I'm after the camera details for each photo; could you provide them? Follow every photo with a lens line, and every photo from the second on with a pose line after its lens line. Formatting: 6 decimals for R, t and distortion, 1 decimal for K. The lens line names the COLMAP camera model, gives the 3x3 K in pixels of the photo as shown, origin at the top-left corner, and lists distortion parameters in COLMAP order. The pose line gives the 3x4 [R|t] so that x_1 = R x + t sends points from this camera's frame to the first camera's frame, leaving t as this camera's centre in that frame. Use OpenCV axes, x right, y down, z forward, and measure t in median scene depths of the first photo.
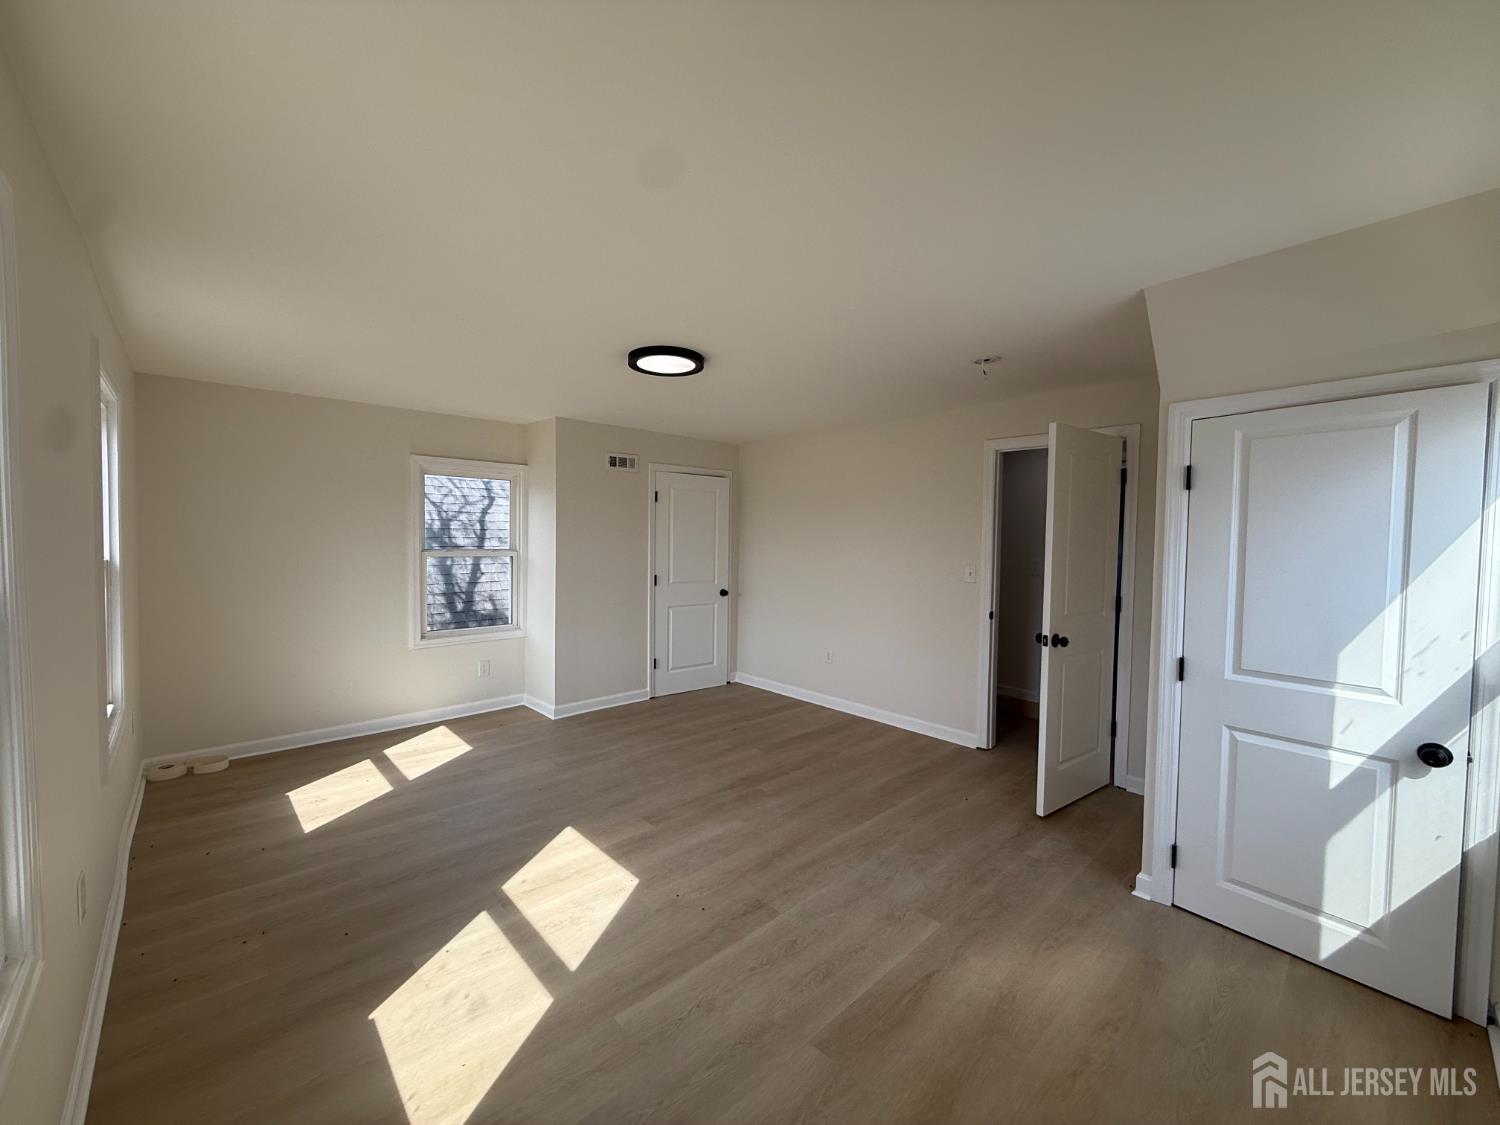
lens RADIAL K [[593.8, 0, 753.2], [0, 593.8, 544.7], [0, 0, 1]] dist [0.000828, 0.000140]
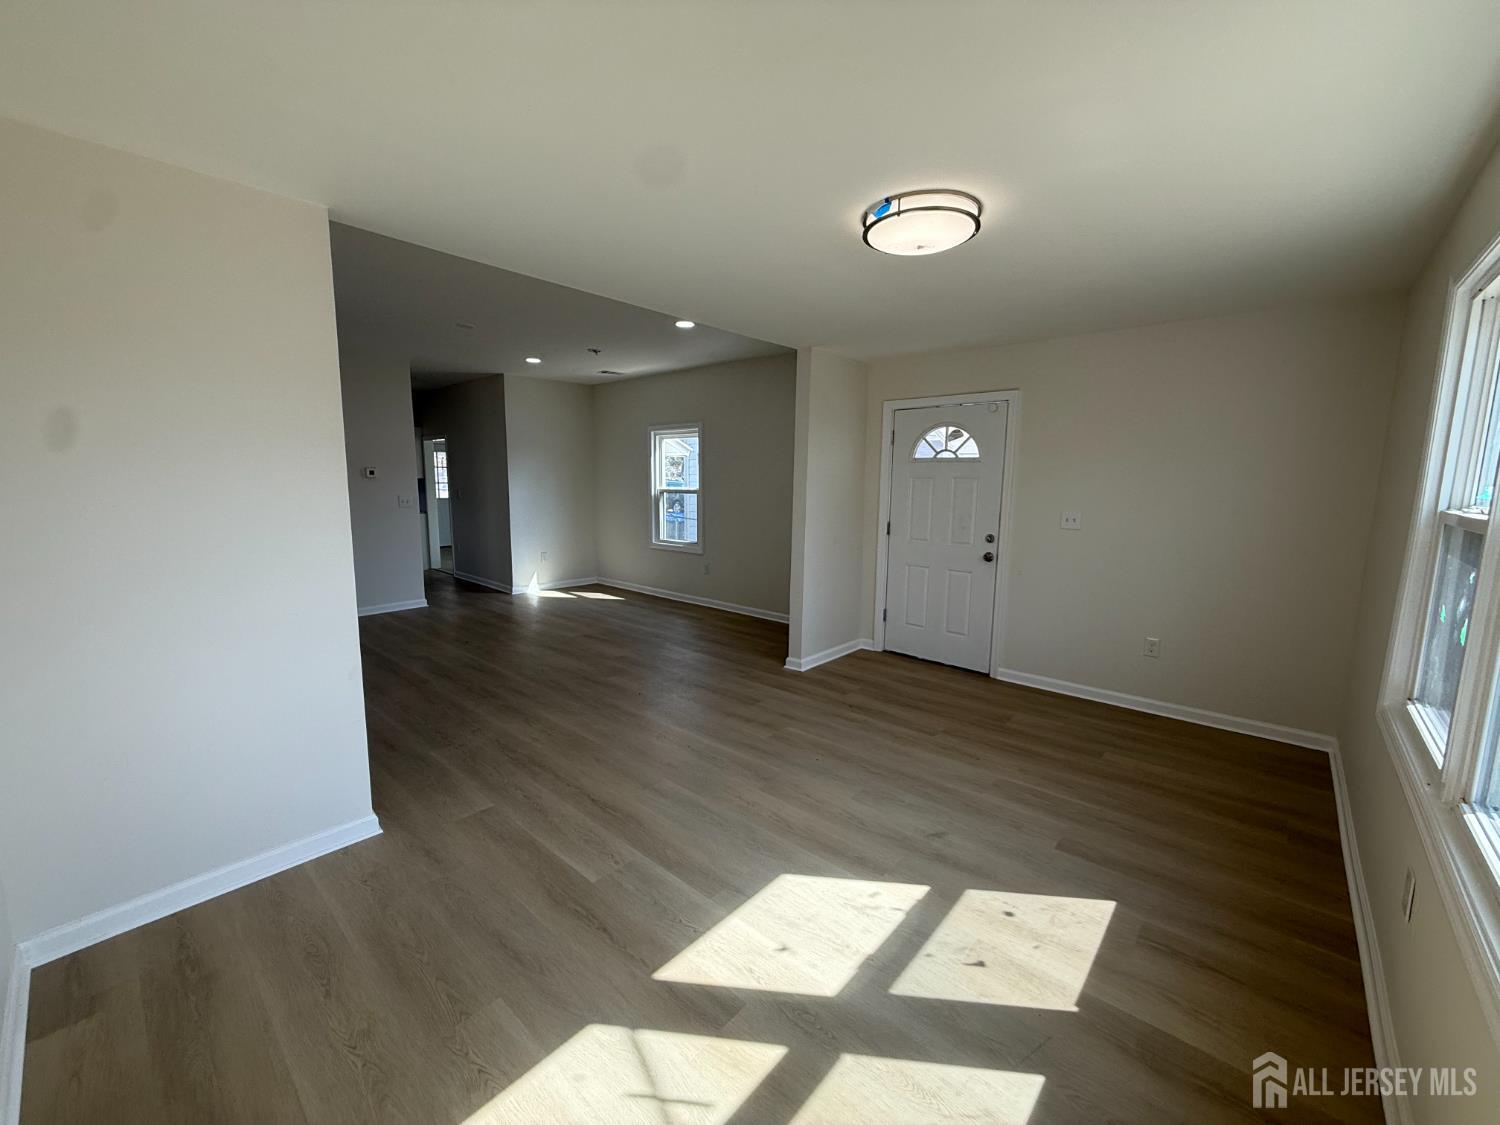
lens RADIAL K [[598.8, 0, 744.7], [0, 598.8, 560.4], [0, 0, 1]] dist [0.001909, -0.000104]
pose [[-0.077716, -0.146372, 0.986172, -1.197155], [0.027615, 0.988468, 0.148889, -0.039927], [-0.996593, 0.038804, -0.072778, 1.320706]]
